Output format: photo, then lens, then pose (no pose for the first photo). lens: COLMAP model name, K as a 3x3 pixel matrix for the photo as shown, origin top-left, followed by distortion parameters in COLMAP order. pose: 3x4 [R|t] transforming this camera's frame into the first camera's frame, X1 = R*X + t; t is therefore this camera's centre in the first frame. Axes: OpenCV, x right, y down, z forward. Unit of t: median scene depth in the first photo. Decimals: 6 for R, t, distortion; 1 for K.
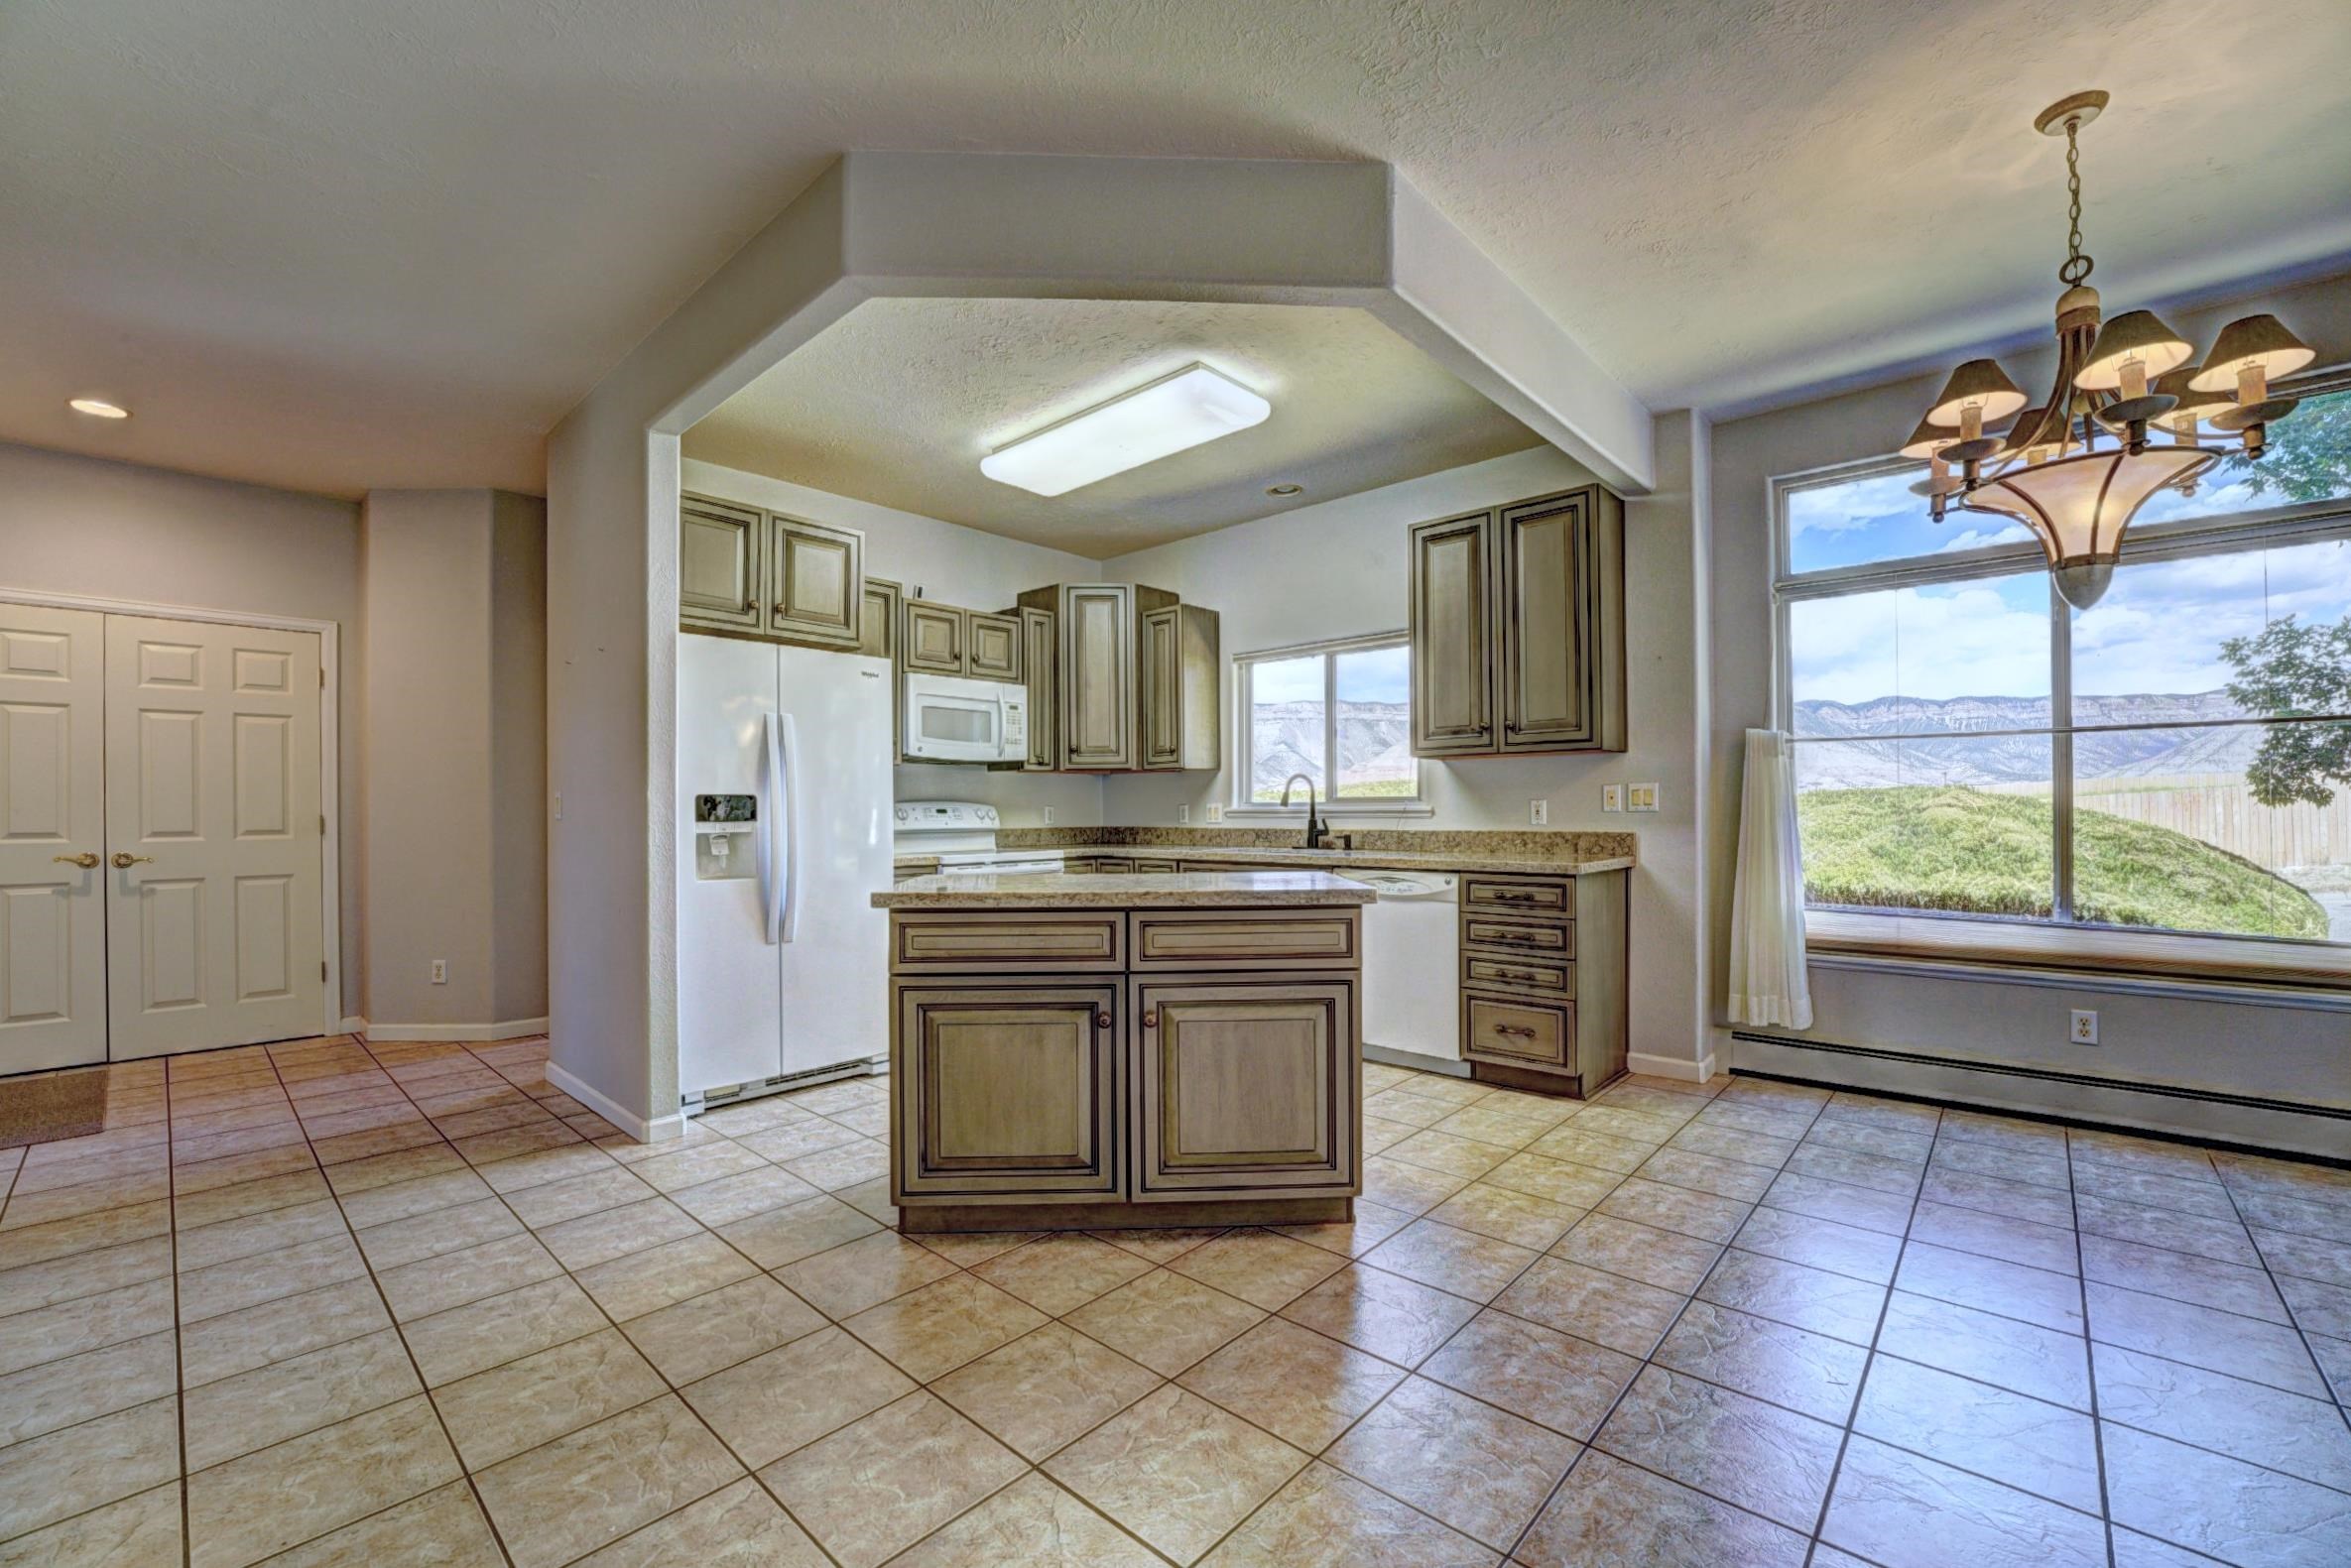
lens RADIAL K [[963.6, 0, 1163.7], [0, 963.6, 808.1], [0, 0, 1]] dist [-0.030214, 0.004416]
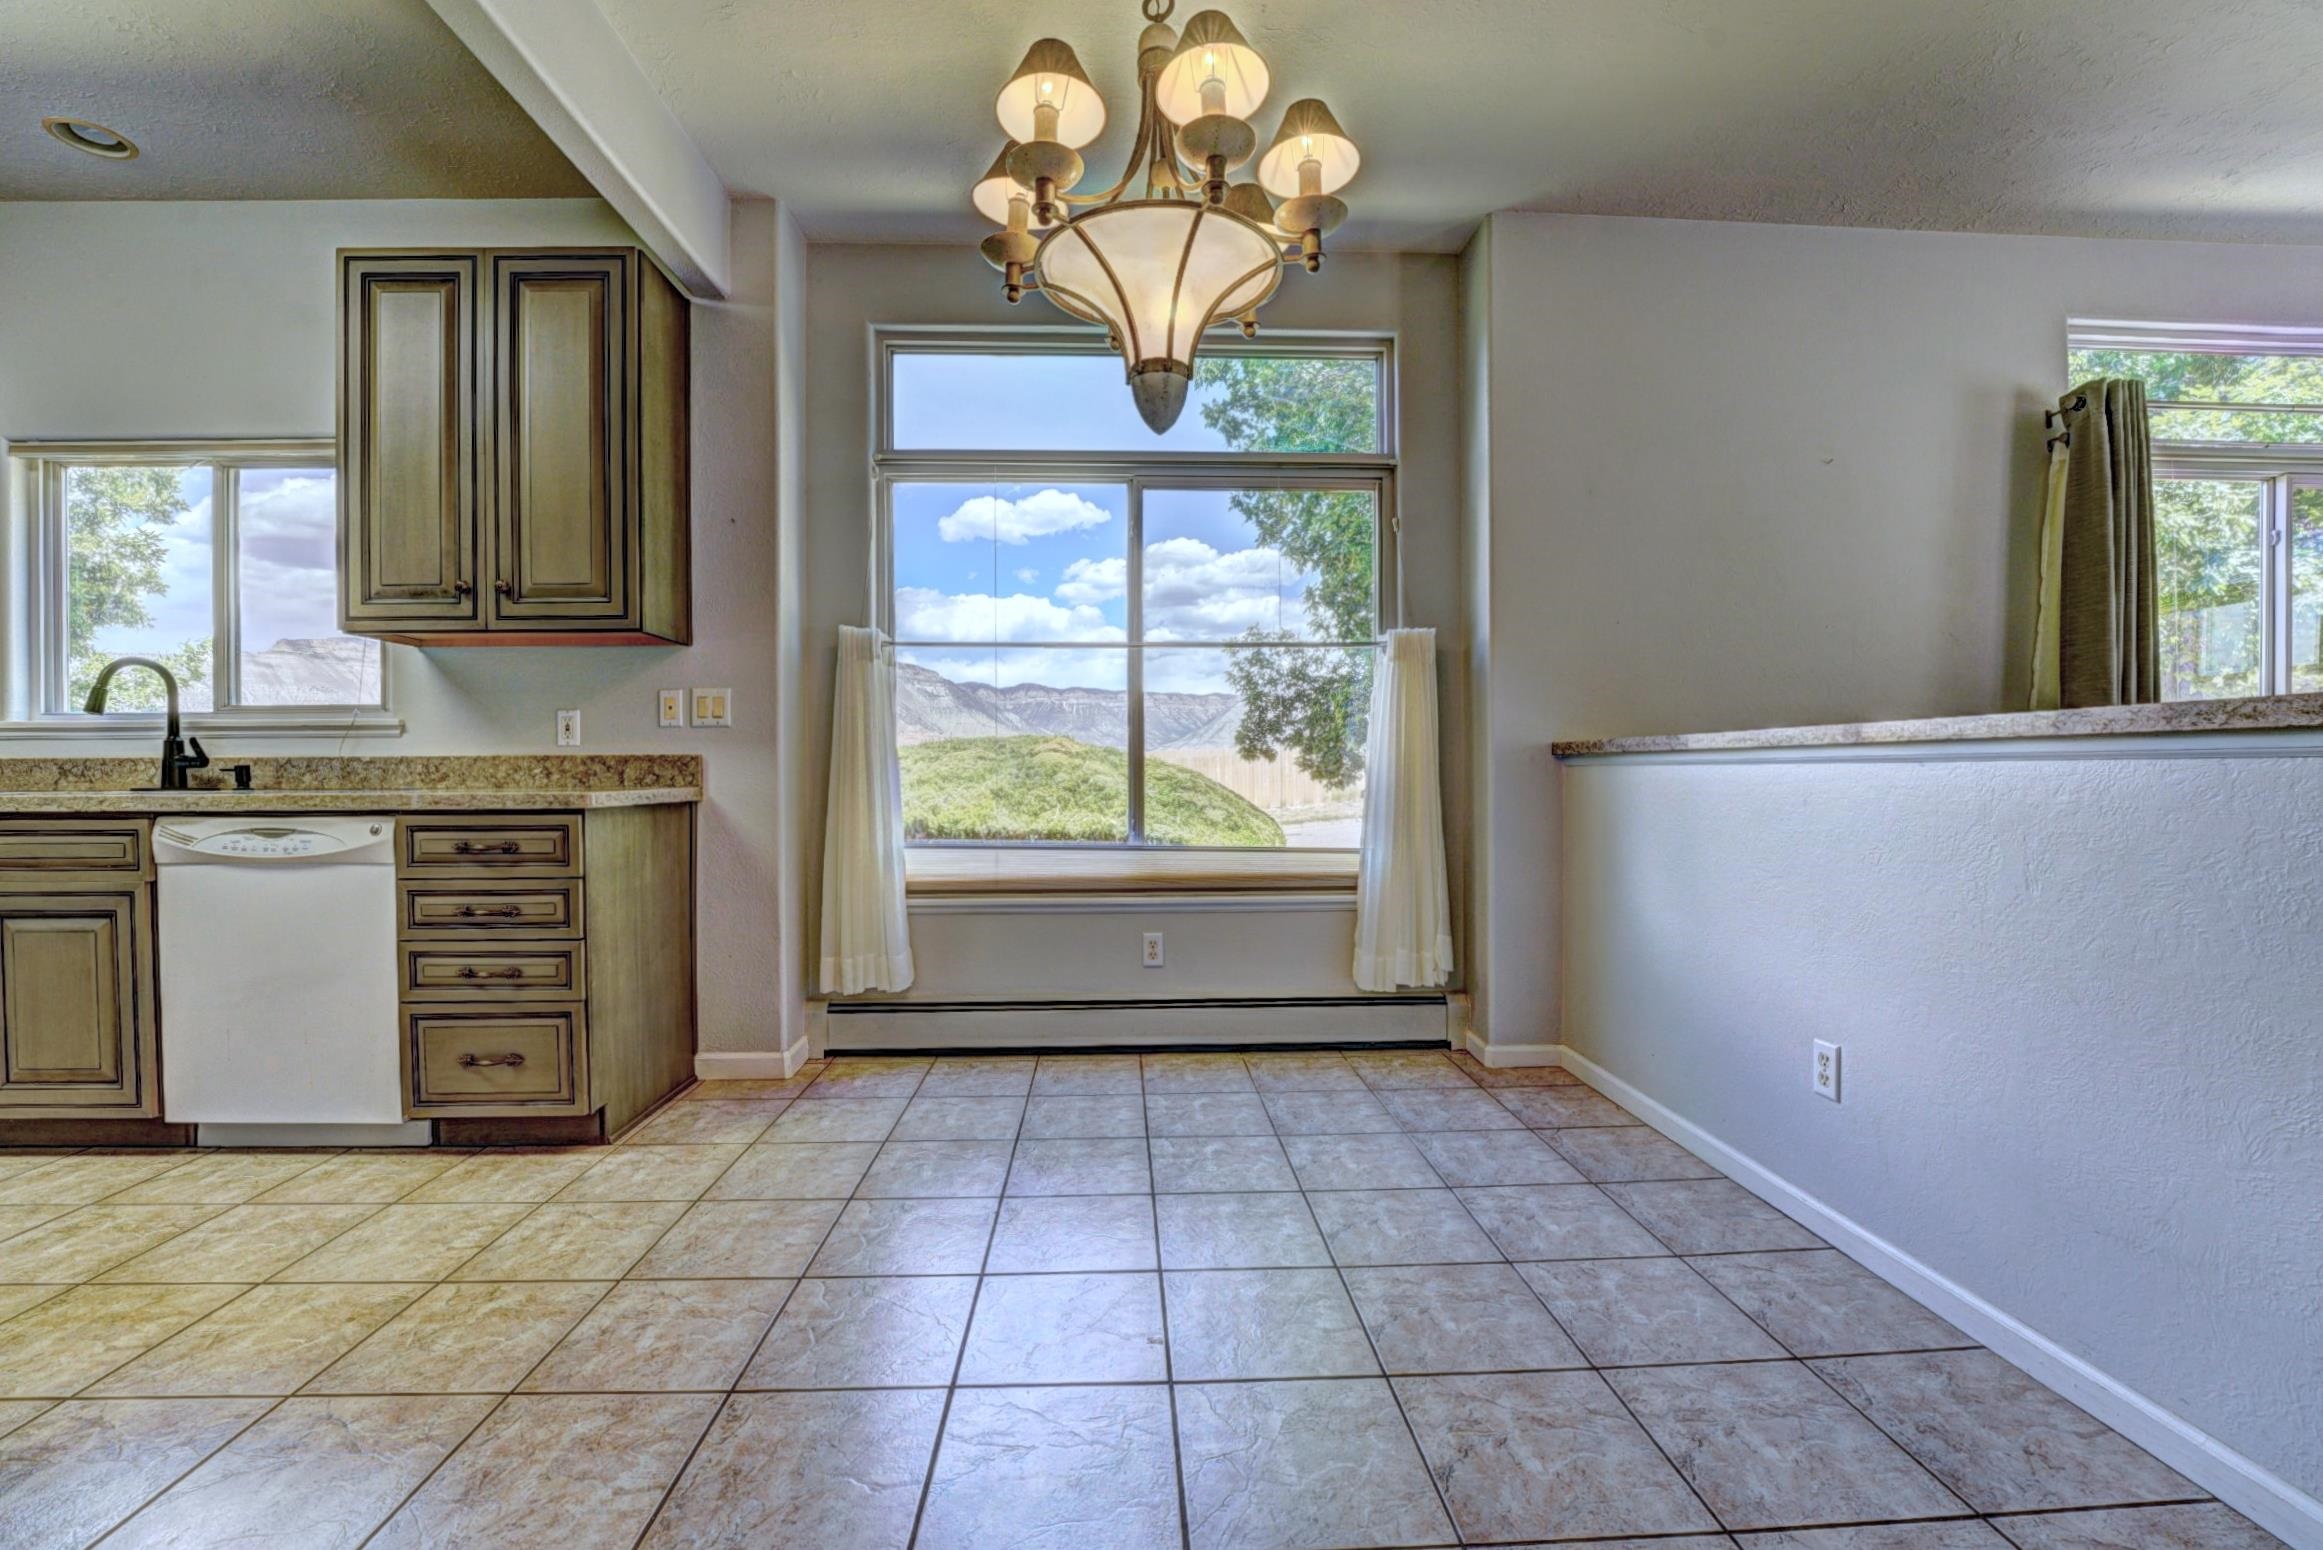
lens RADIAL K [[967.6, 0, 1154.8], [0, 967.6, 785.0], [0, 0, 1]] dist [-0.029282, 0.000069]
pose [[0.707151, -0.006689, 0.707031, 0.219455], [-0.000918, 0.999946, 0.010378, 0.041213], [-0.707062, -0.007988, 0.707106, 0.233146]]
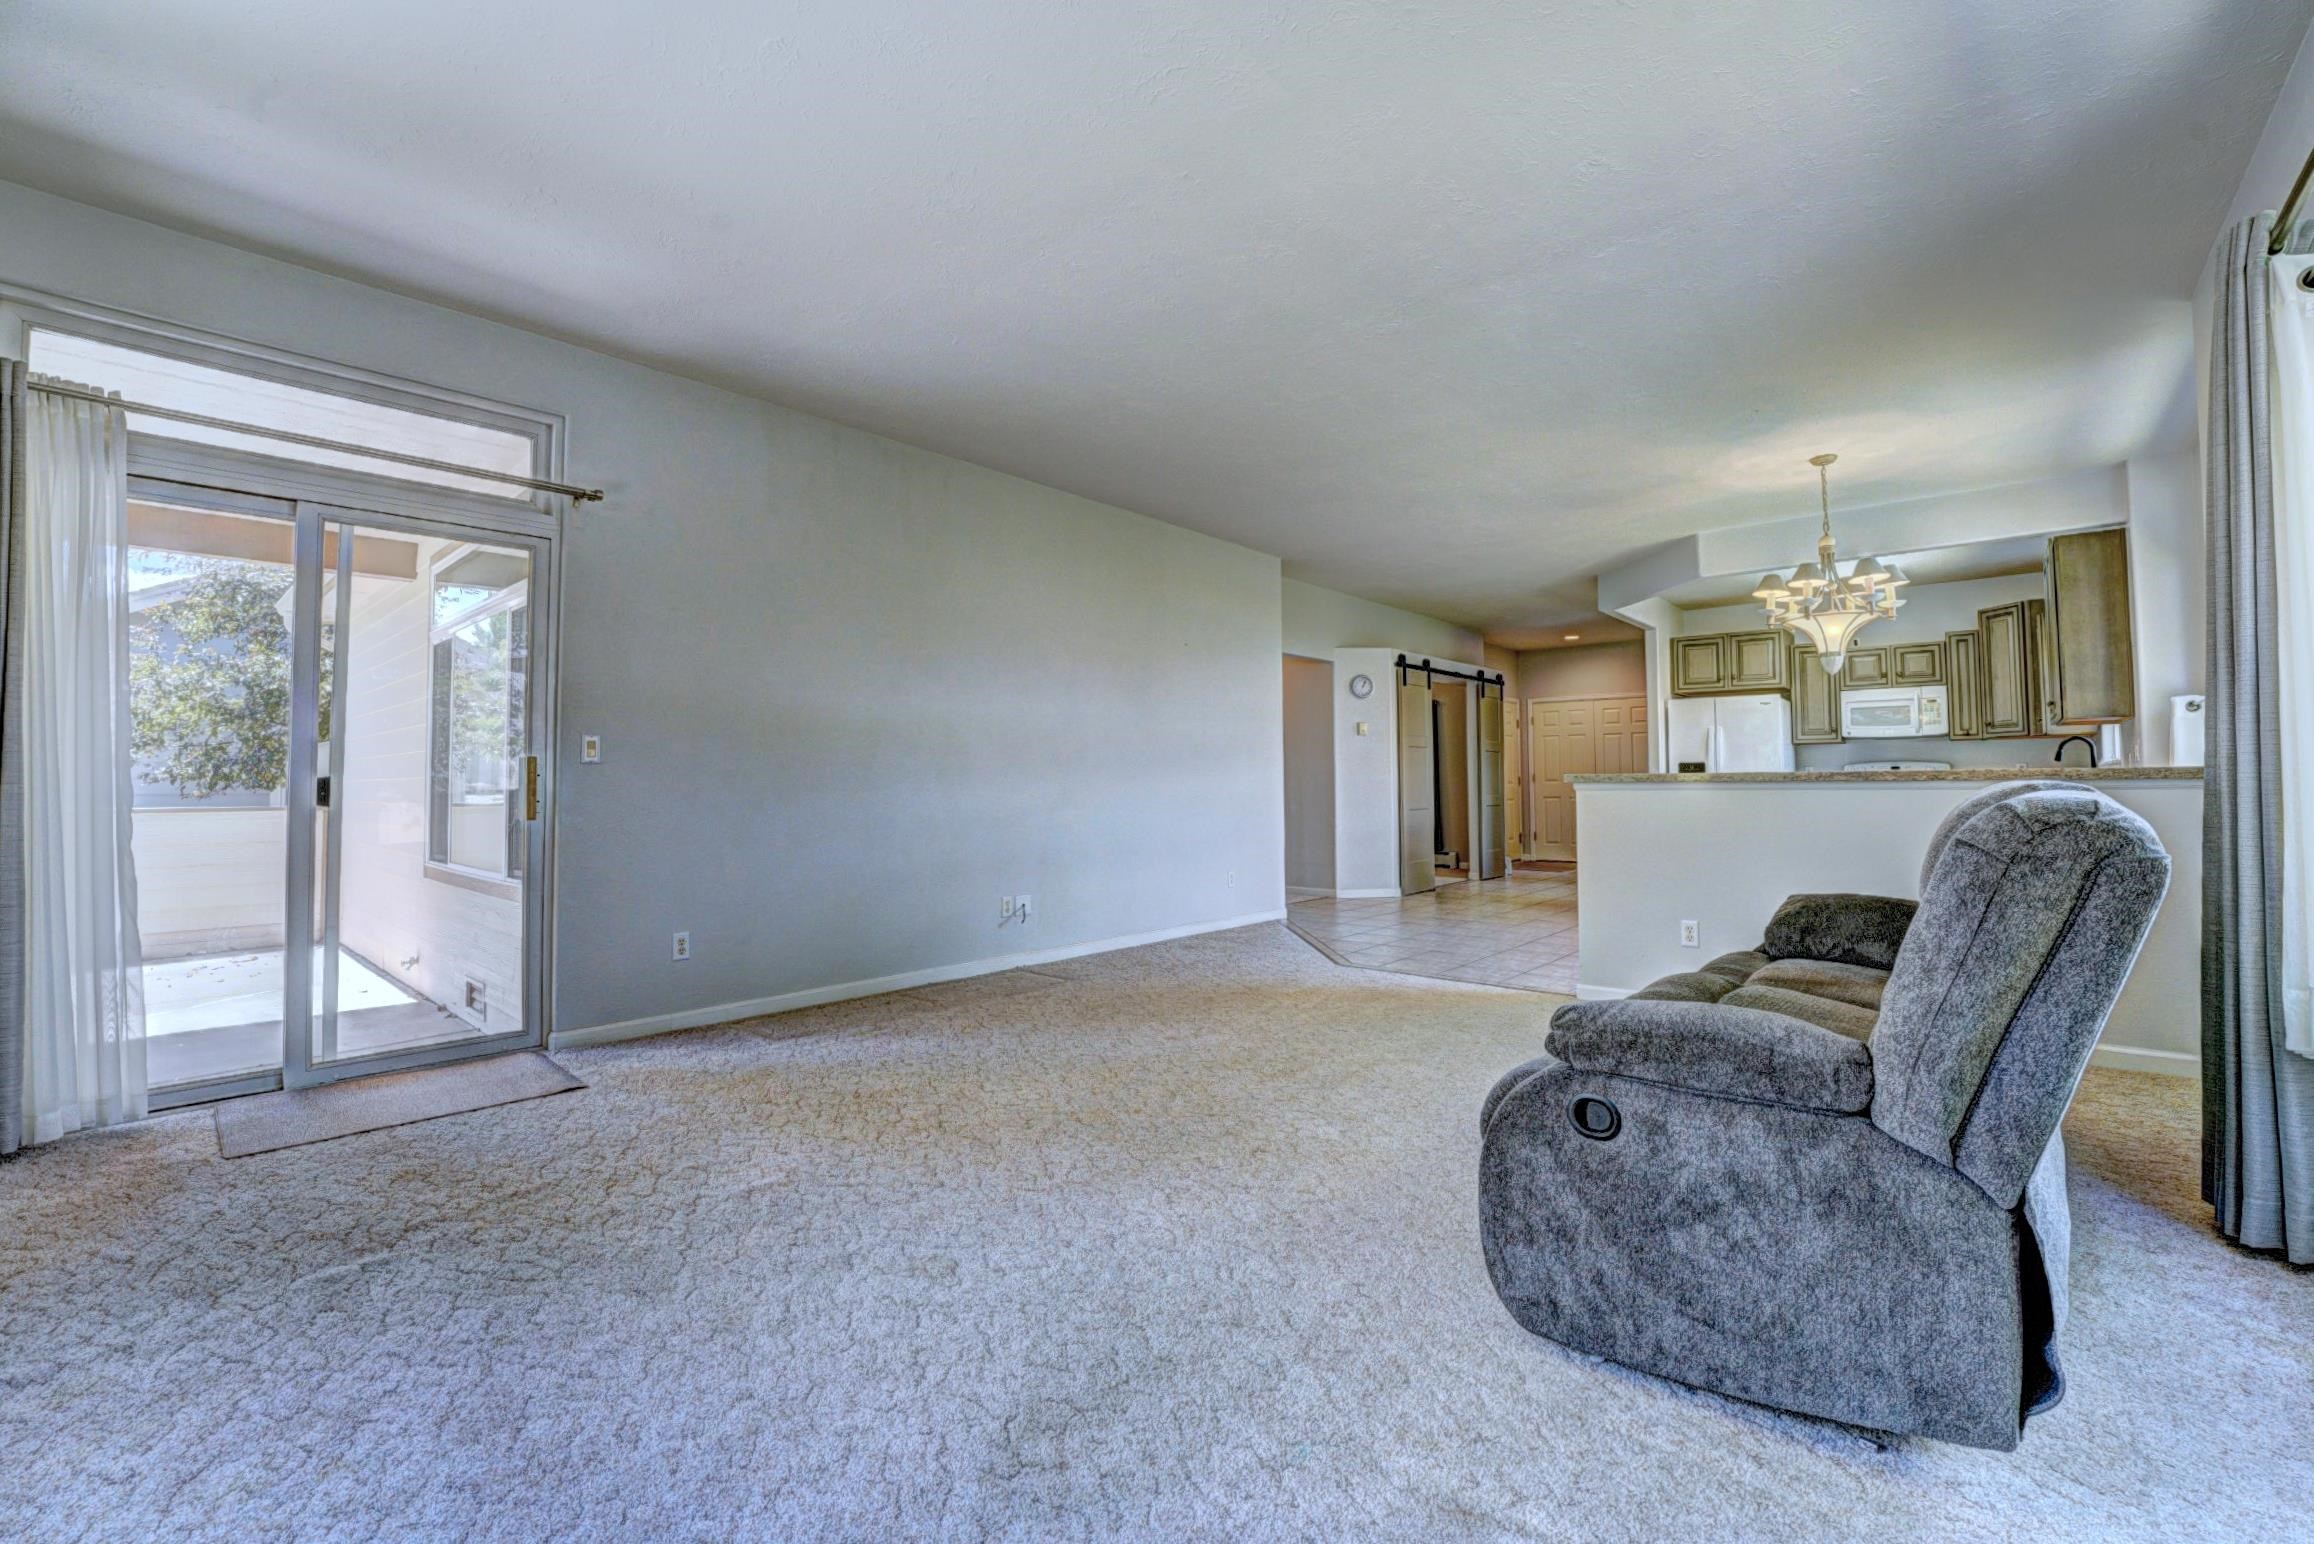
lens RADIAL K [[963.8, 0, 1150.3], [0, 963.8, 781.9], [0, 0, 1]] dist [-0.029282, 0.000069]
pose [[0.008338, 0.003000, -0.999961, 1.787004], [0.007065, 0.999970, 0.003059, 0.017019], [0.999940, -0.007091, 0.008317, -0.361695]]
